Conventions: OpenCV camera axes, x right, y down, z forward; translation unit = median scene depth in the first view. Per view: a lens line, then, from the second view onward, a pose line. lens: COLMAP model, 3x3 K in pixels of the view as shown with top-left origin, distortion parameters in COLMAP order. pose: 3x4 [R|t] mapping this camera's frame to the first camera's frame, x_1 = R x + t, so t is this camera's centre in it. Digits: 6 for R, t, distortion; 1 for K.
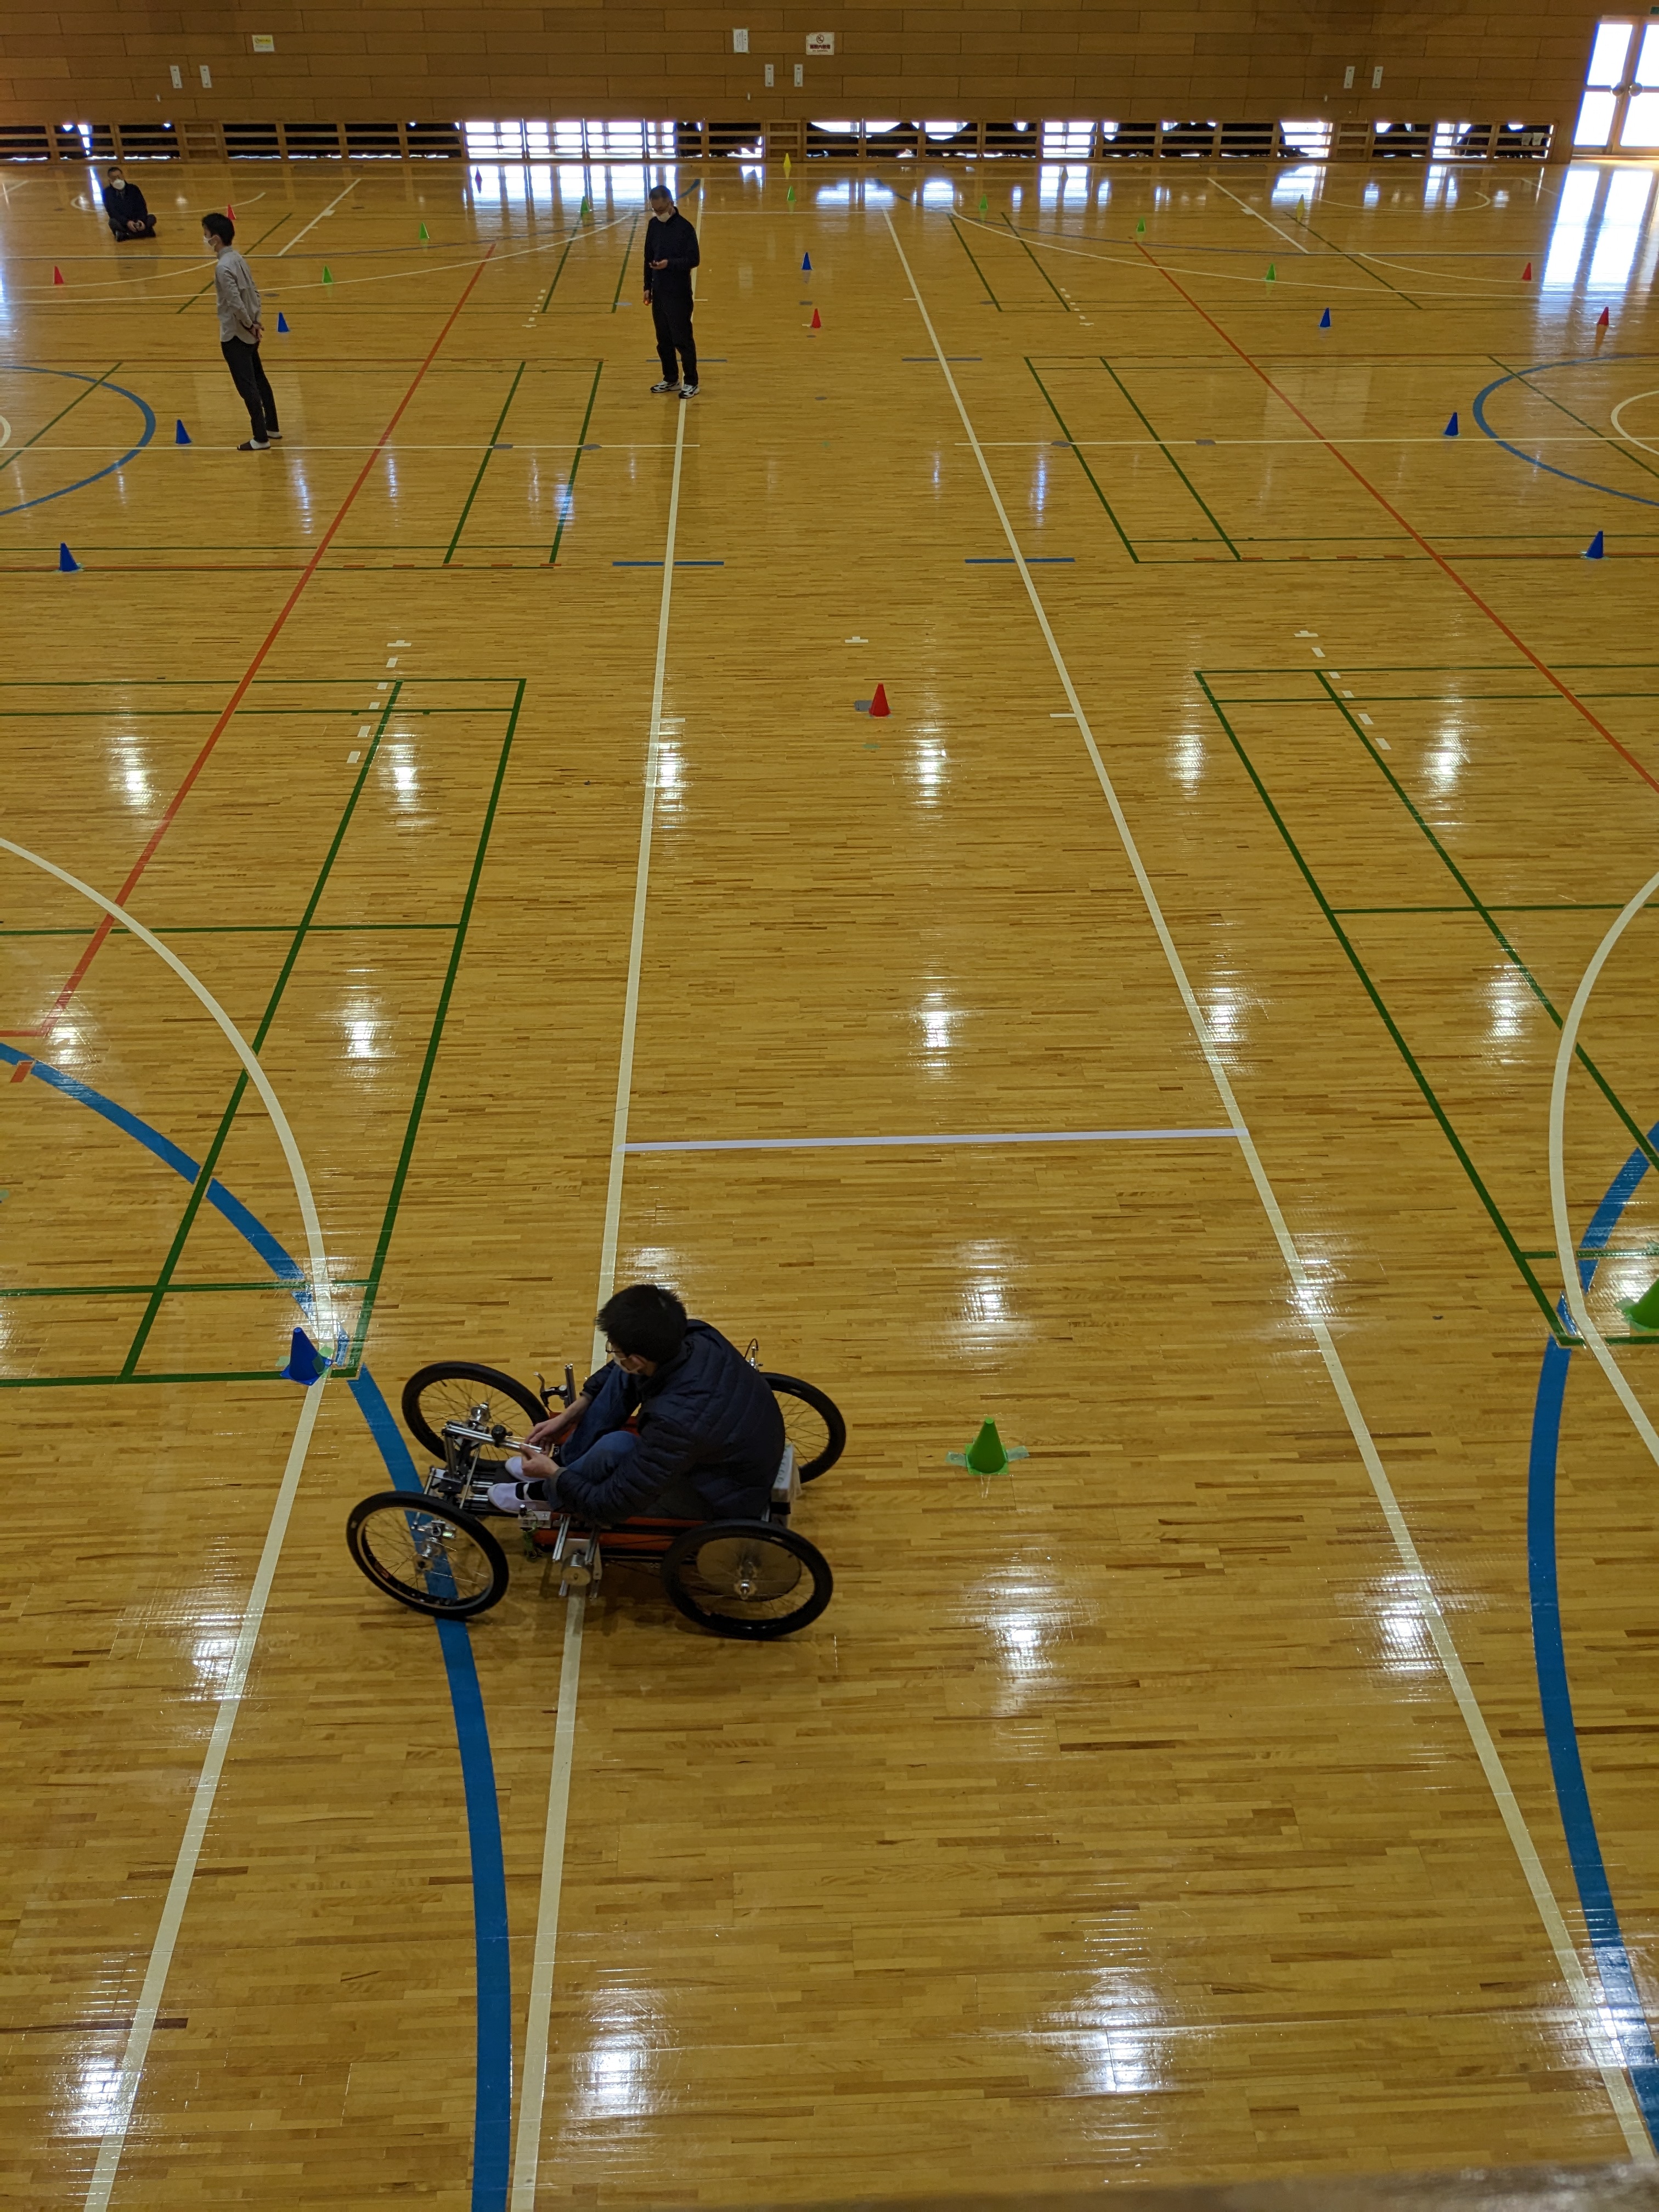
lens RADIAL K [[1737.6, 0, 815.3], [0, 1737.6, 1111.1], [0, 0, 1]] dist [0.059107, -0.087883]
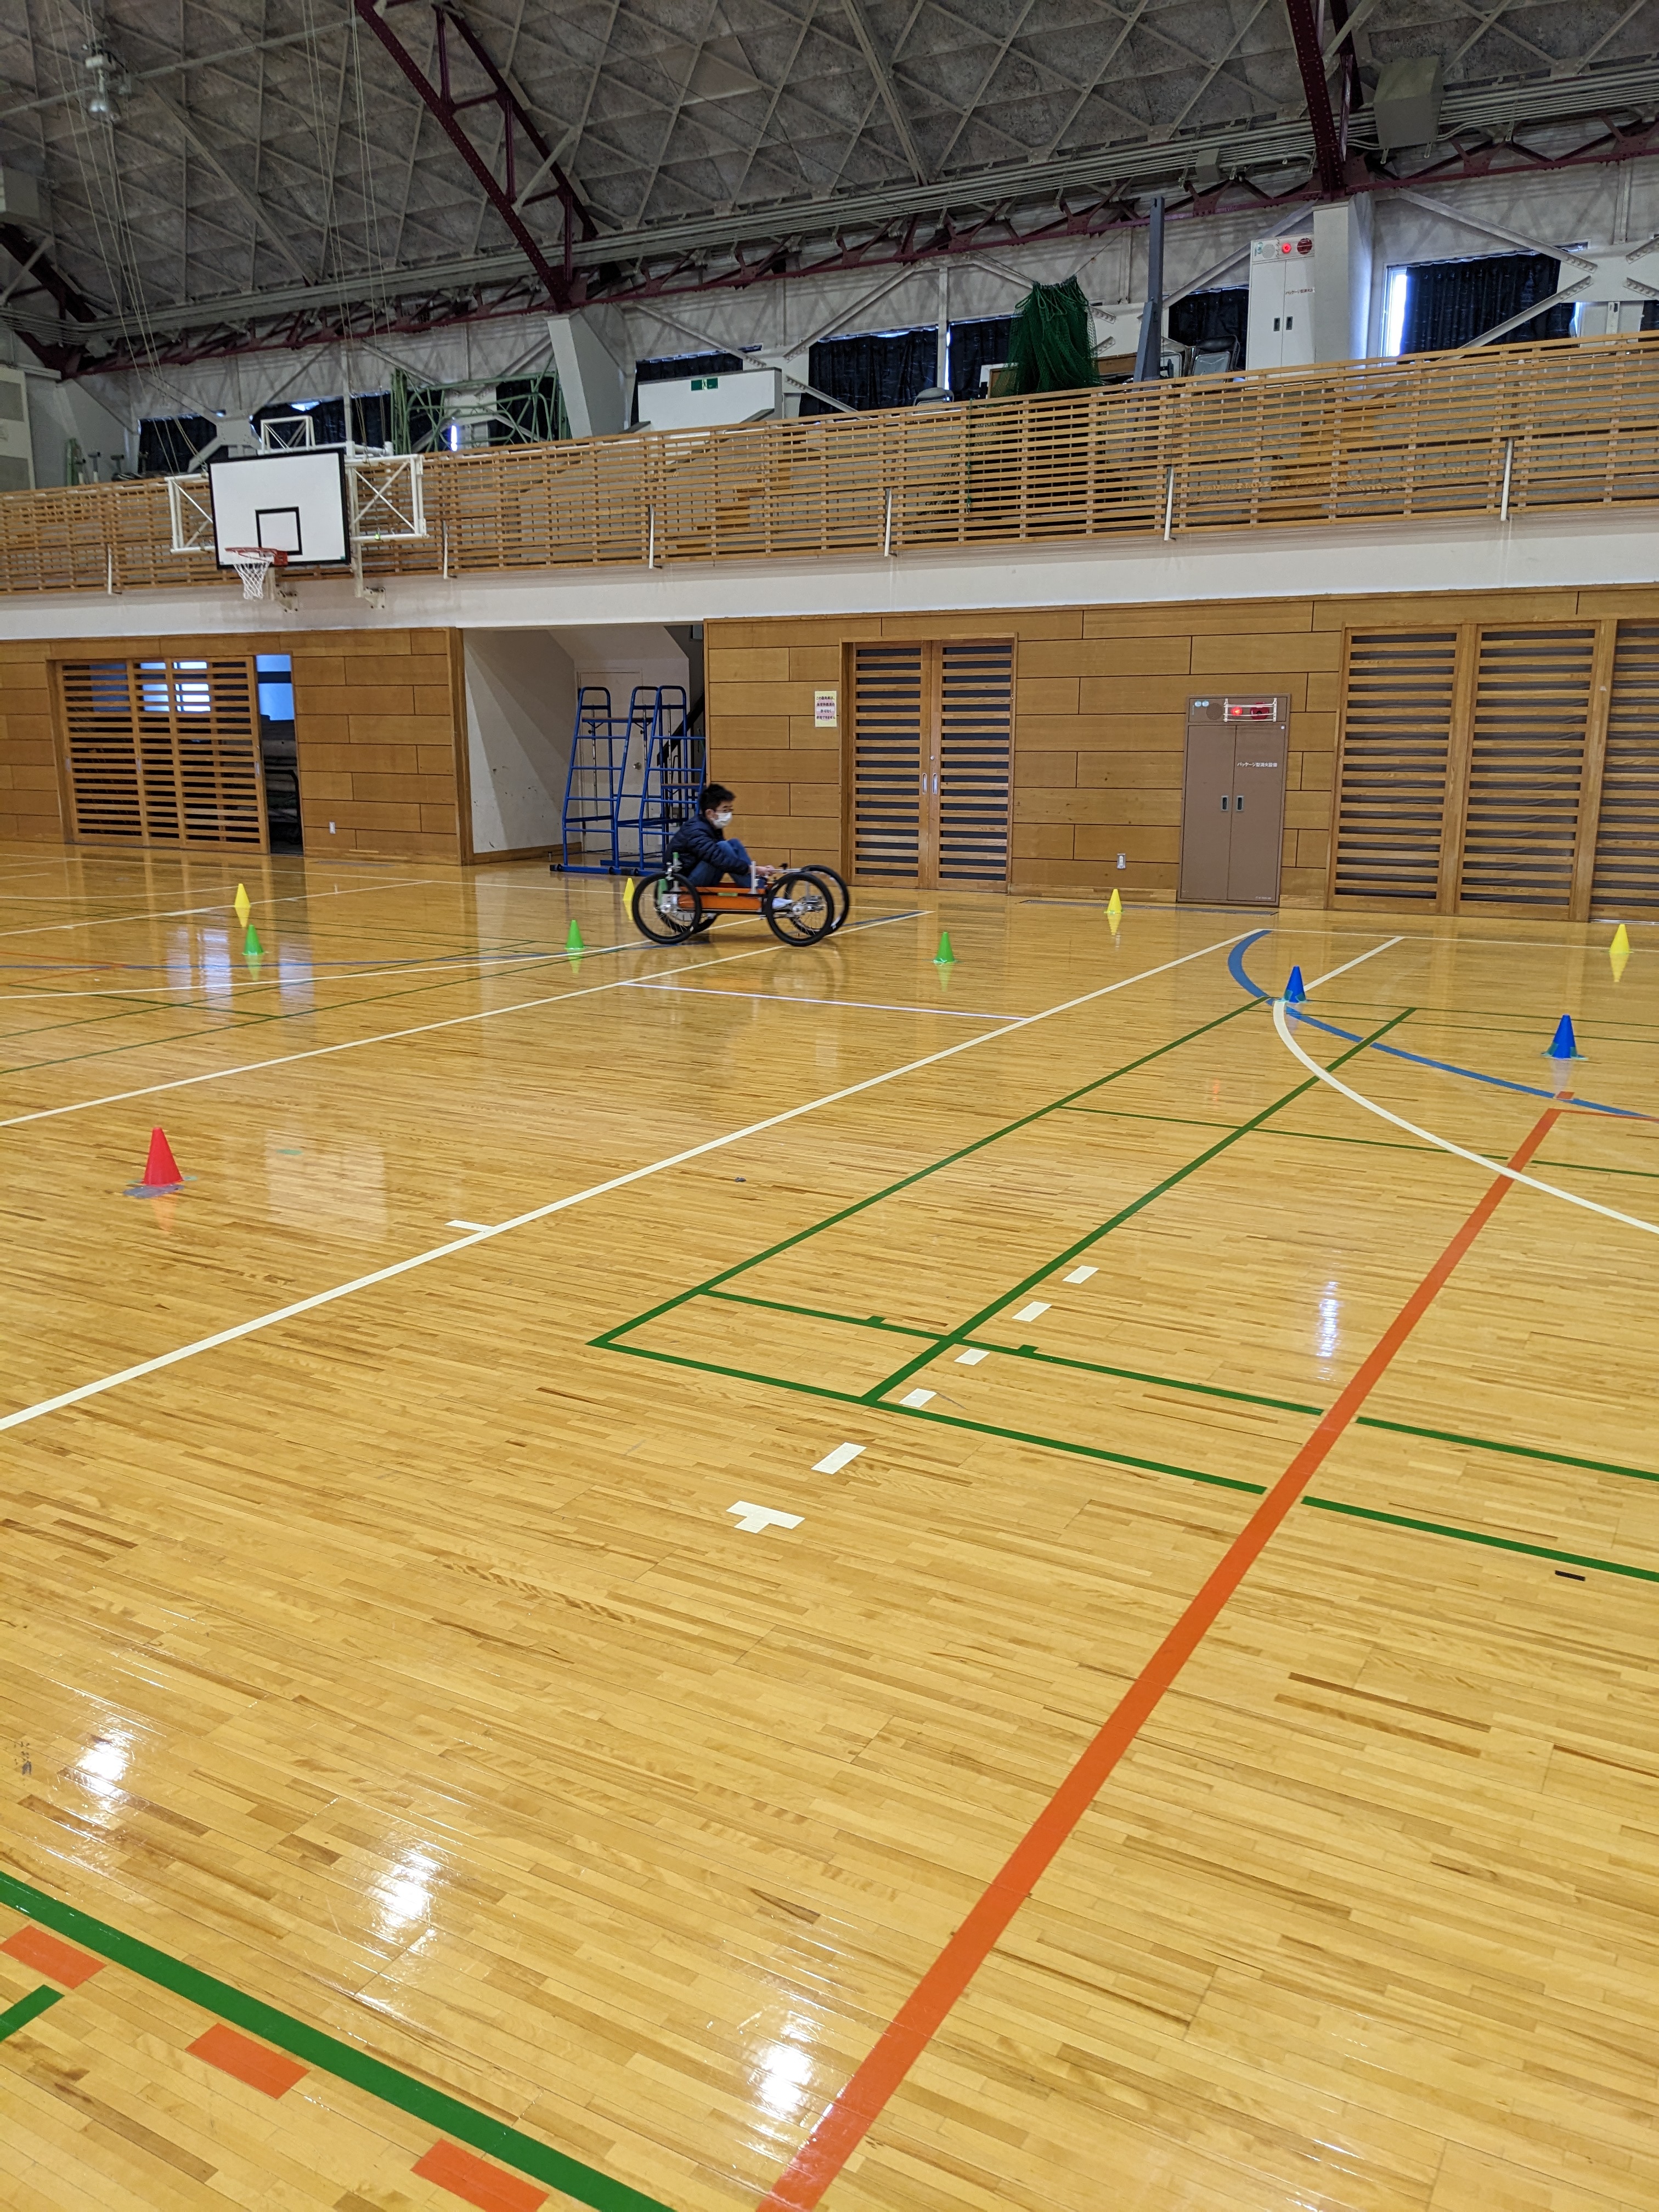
lens RADIAL K [[1737.6, 0, 794.1], [0, 1737.6, 1101.2], [0, 0, 1]] dist [0.059107, -0.087883]
pose [[-0.844408, -0.118790, 0.522365, -0.182478], [0.317636, 0.674180, 0.666775, -0.239976], [-0.431374, 0.728952, -0.531550, 0.516218]]
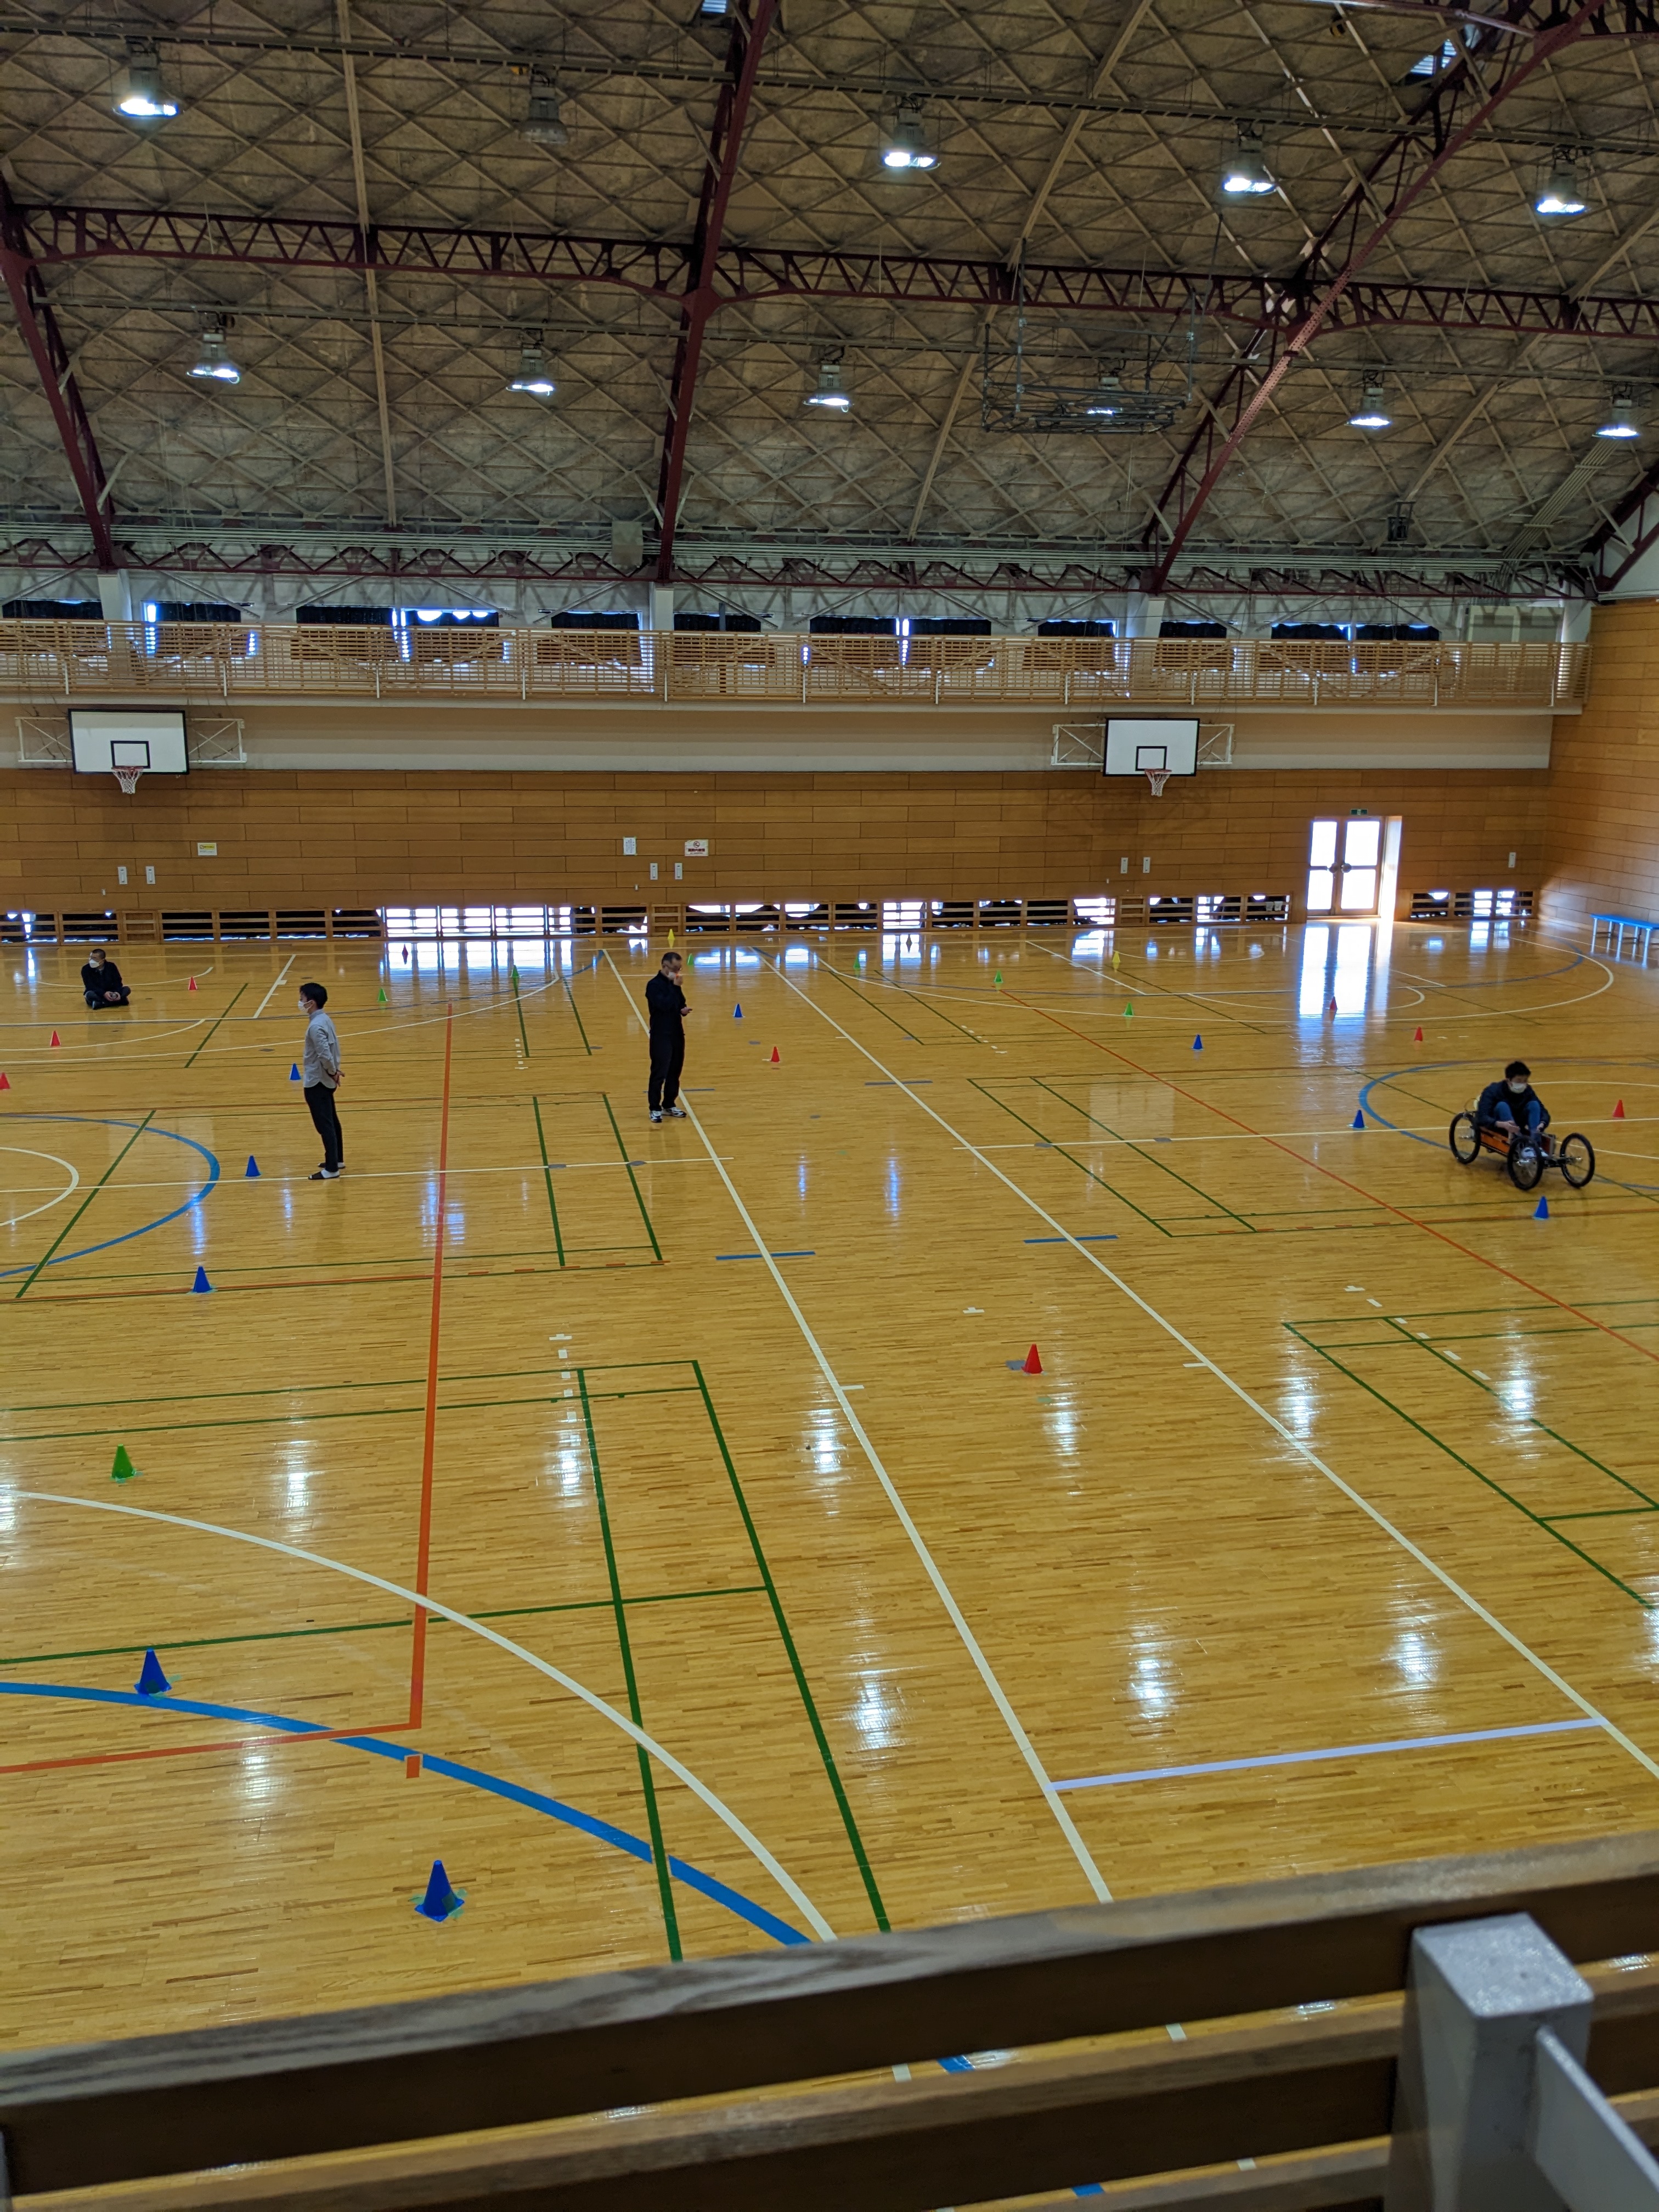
lens RADIAL K [[1737.6, 0, 816.5], [0, 1737.6, 1089.5], [0, 0, 1]] dist [0.059107, -0.087883]
pose [[0.987562, -0.031292, 0.154086, -0.113225], [0.089635, 0.917200, -0.388214, 0.009329], [-0.129179, 0.397196, 0.908597, -0.020417]]
